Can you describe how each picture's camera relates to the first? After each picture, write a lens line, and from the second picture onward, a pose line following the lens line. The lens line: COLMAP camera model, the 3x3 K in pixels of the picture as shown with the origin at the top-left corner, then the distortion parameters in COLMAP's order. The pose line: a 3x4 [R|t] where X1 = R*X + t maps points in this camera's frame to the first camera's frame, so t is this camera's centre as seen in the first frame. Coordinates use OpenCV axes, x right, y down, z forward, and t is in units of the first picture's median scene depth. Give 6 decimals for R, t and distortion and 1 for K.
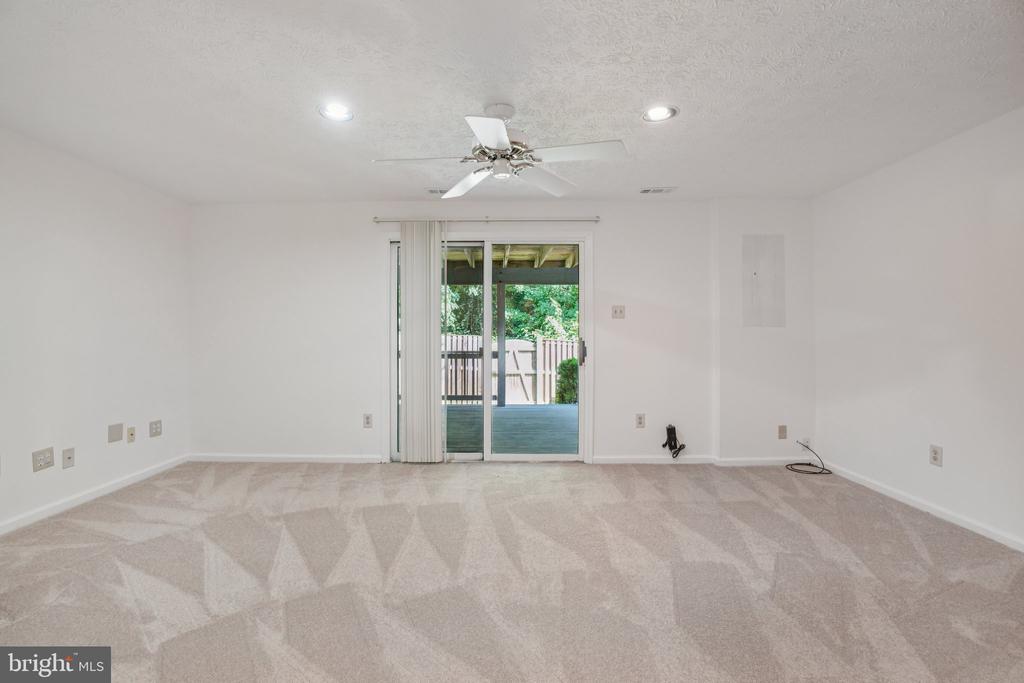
lens RADIAL K [[461.3, 0, 505.8], [0, 461.3, 334.5], [0, 0, 1]] dist [-0.030518, 0.000413]
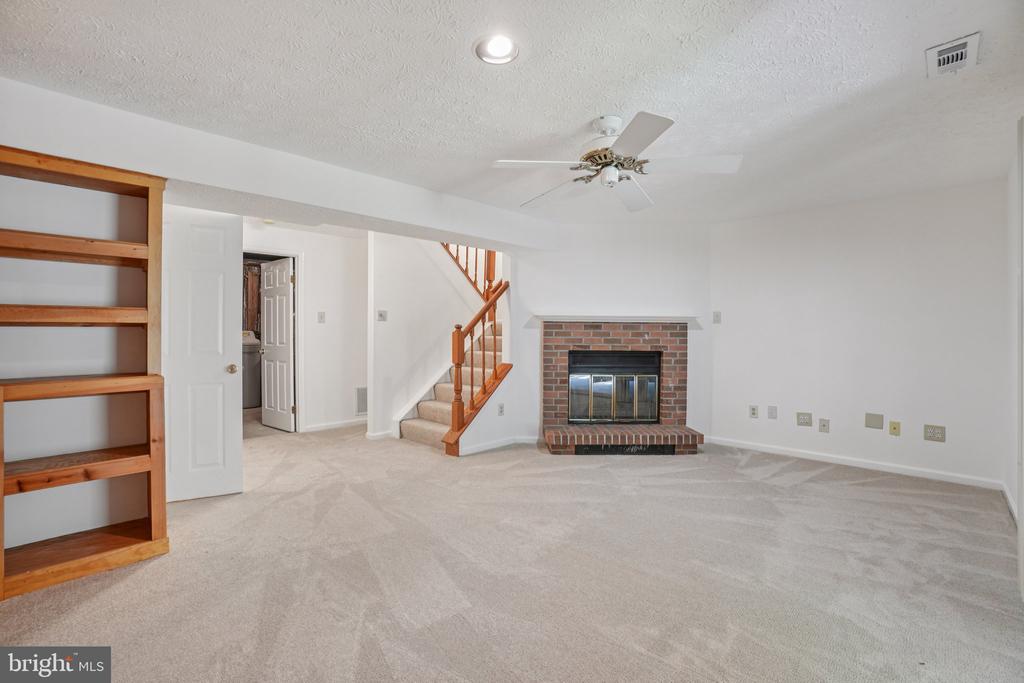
lens RADIAL K [[461.3, 0, 505.8], [0, 461.3, 334.5], [0, 0, 1]] dist [-0.030518, 0.000413]
pose [[-0.703911, 0.003753, -0.710278, 0.713561], [-0.001916, 0.999972, 0.007182, -0.015285], [0.710285, 0.006417, -0.703885, 1.272821]]
